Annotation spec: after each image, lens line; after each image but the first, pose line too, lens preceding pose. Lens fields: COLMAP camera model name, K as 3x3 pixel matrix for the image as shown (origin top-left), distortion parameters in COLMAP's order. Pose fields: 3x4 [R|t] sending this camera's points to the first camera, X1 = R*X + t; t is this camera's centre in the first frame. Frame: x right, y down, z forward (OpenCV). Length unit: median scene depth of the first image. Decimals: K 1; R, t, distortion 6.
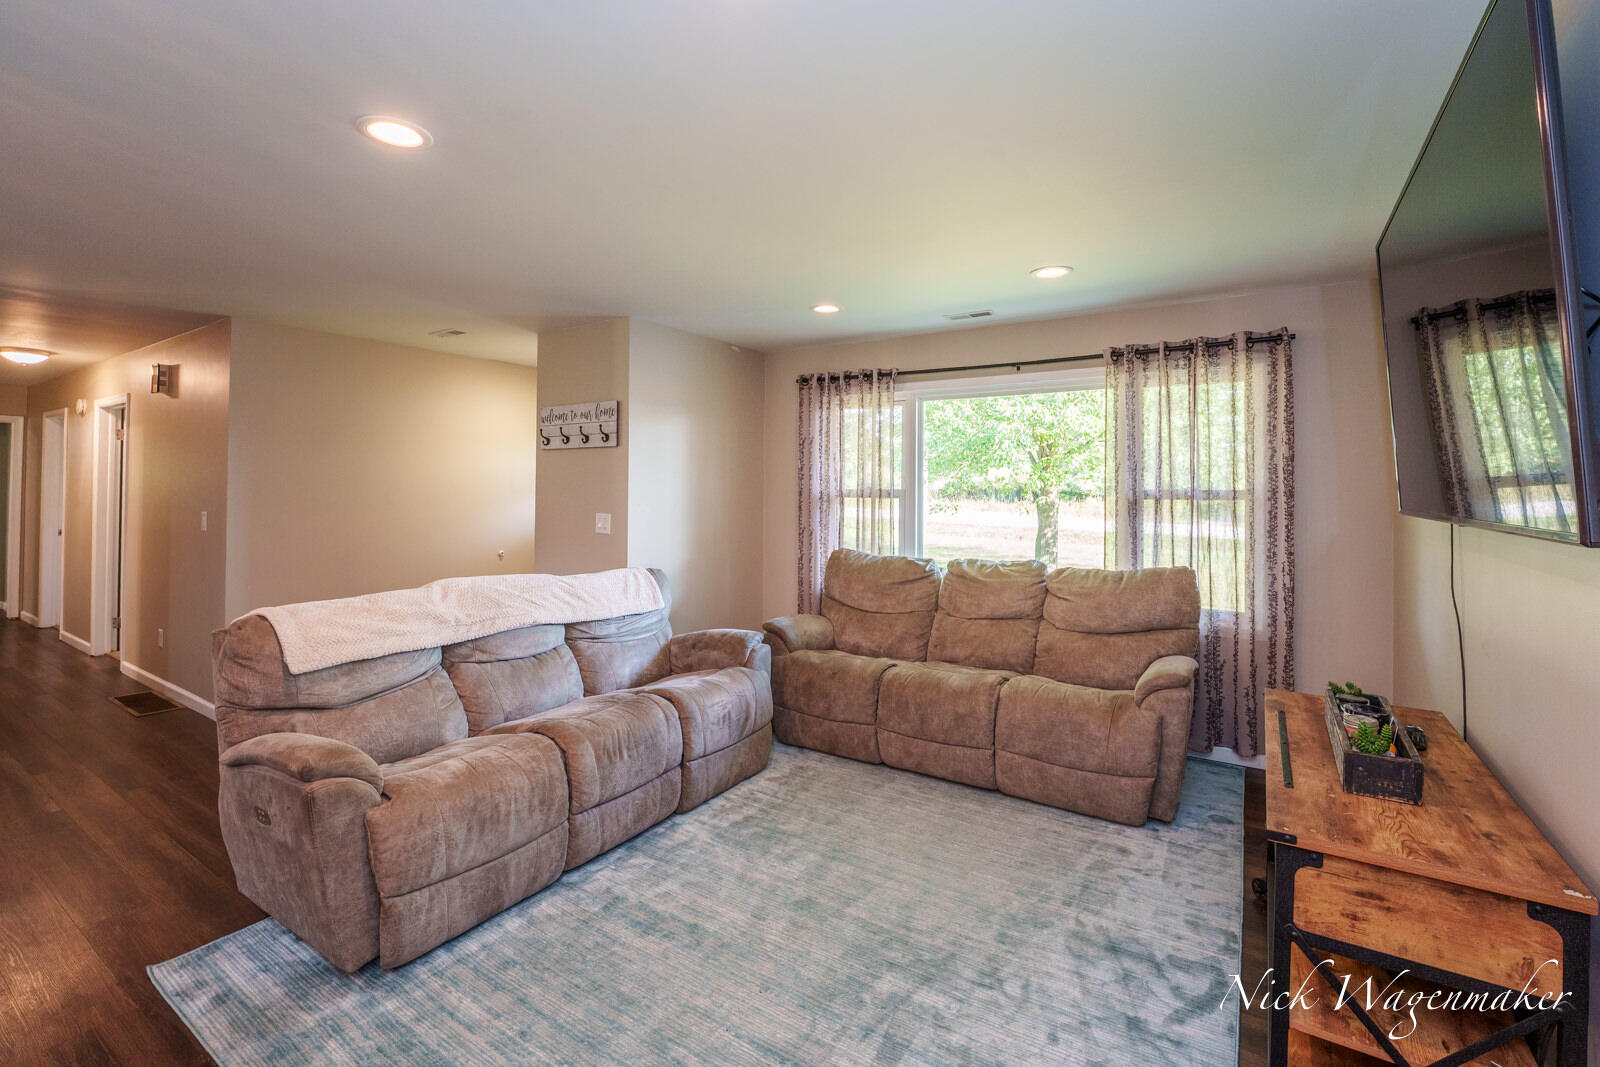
lens RADIAL K [[703.0, 0, 798.6], [0, 703.0, 479.1], [0, 0, 1]] dist [-0.020363, -0.000374]
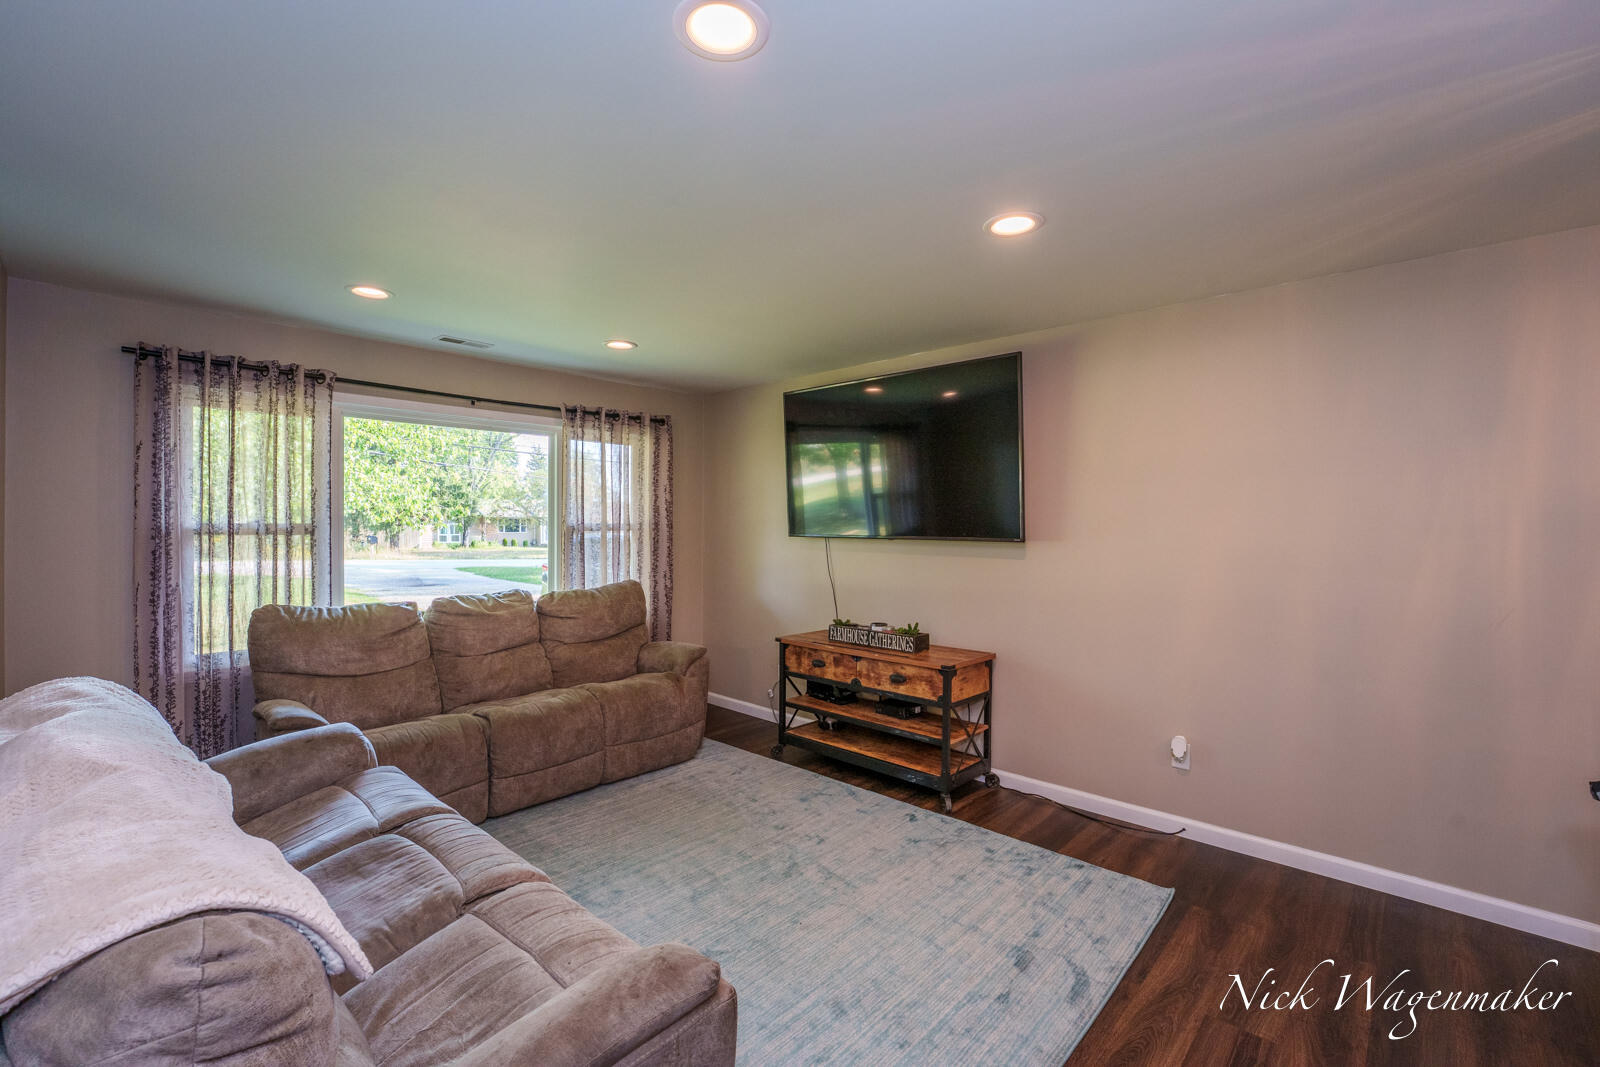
lens RADIAL K [[685.4, 0, 800.0], [0, 685.4, 533.5], [0, 0, 1]] dist [-0.001153, 0.000179]
pose [[0.182465, -0.018885, 0.983031, -0.714435], [-0.013884, 0.999666, 0.021782, 0.001373], [-0.983114, -0.017623, 0.182142, 0.446368]]
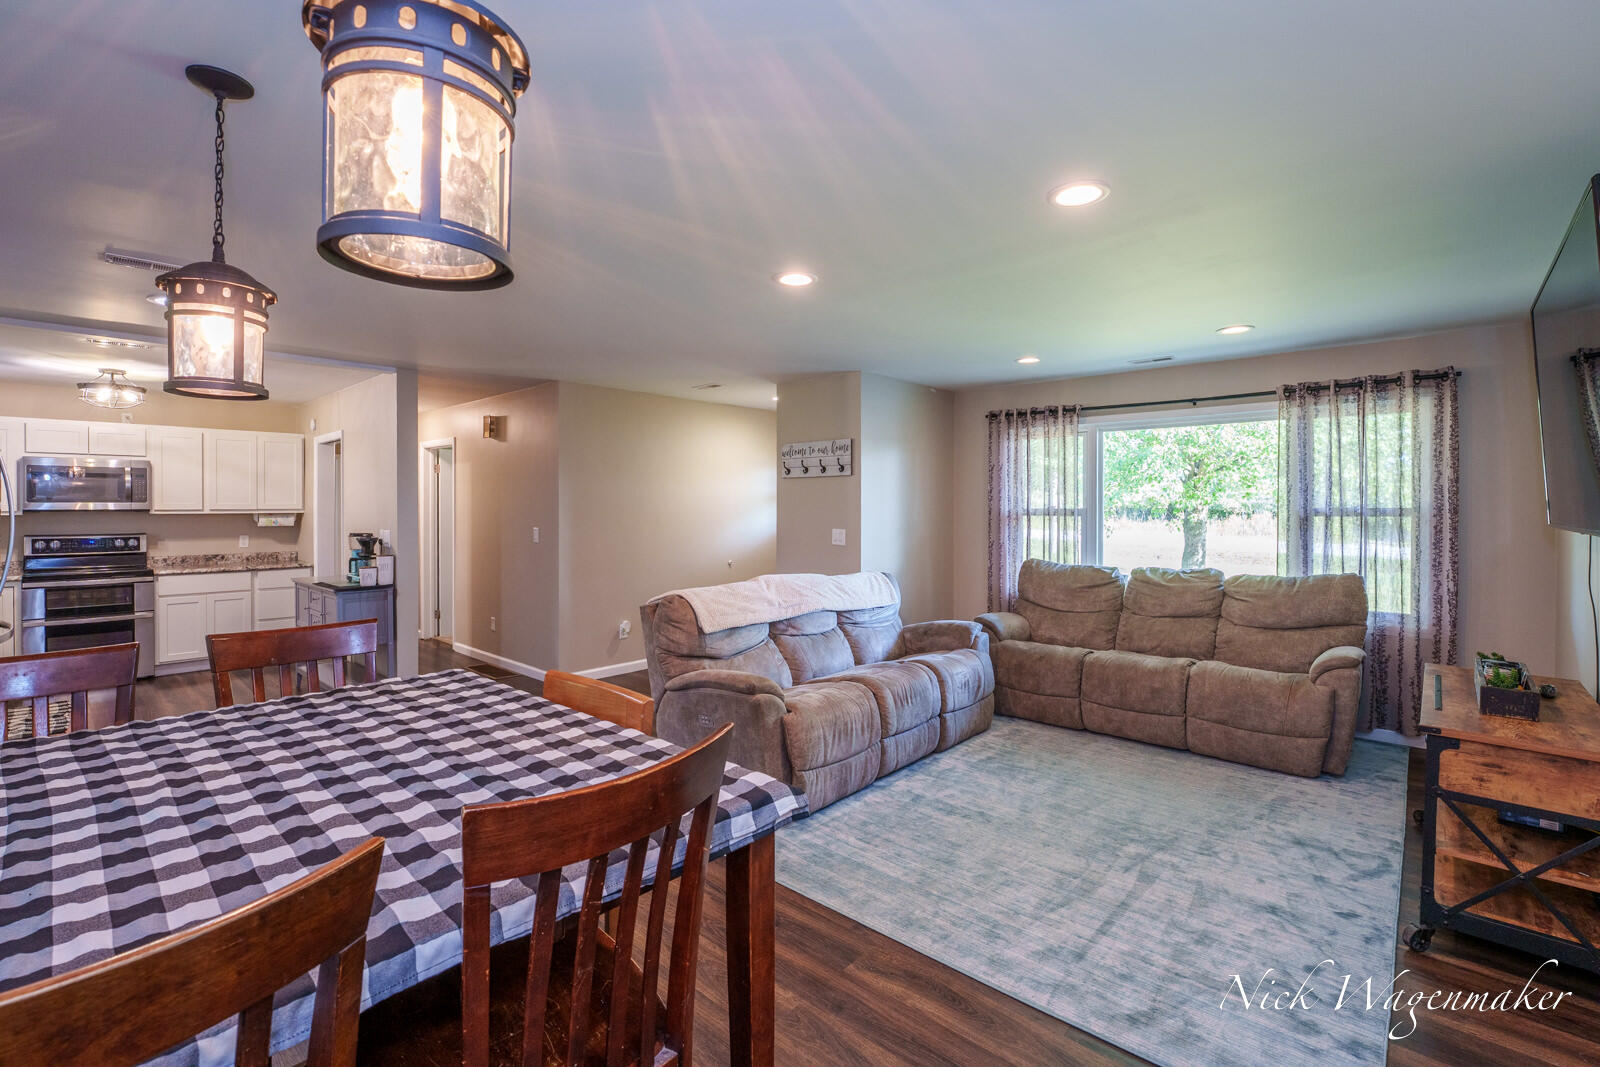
lens RADIAL K [[706.9, 0, 794.1], [0, 706.9, 511.6], [0, 0, 1]] dist [-0.021411, 0.000793]
pose [[0.986896, -0.004319, -0.161298, -0.190599], [0.007271, 0.999817, 0.017713, -0.006010], [0.161192, -0.018654, 0.986747, -0.313683]]
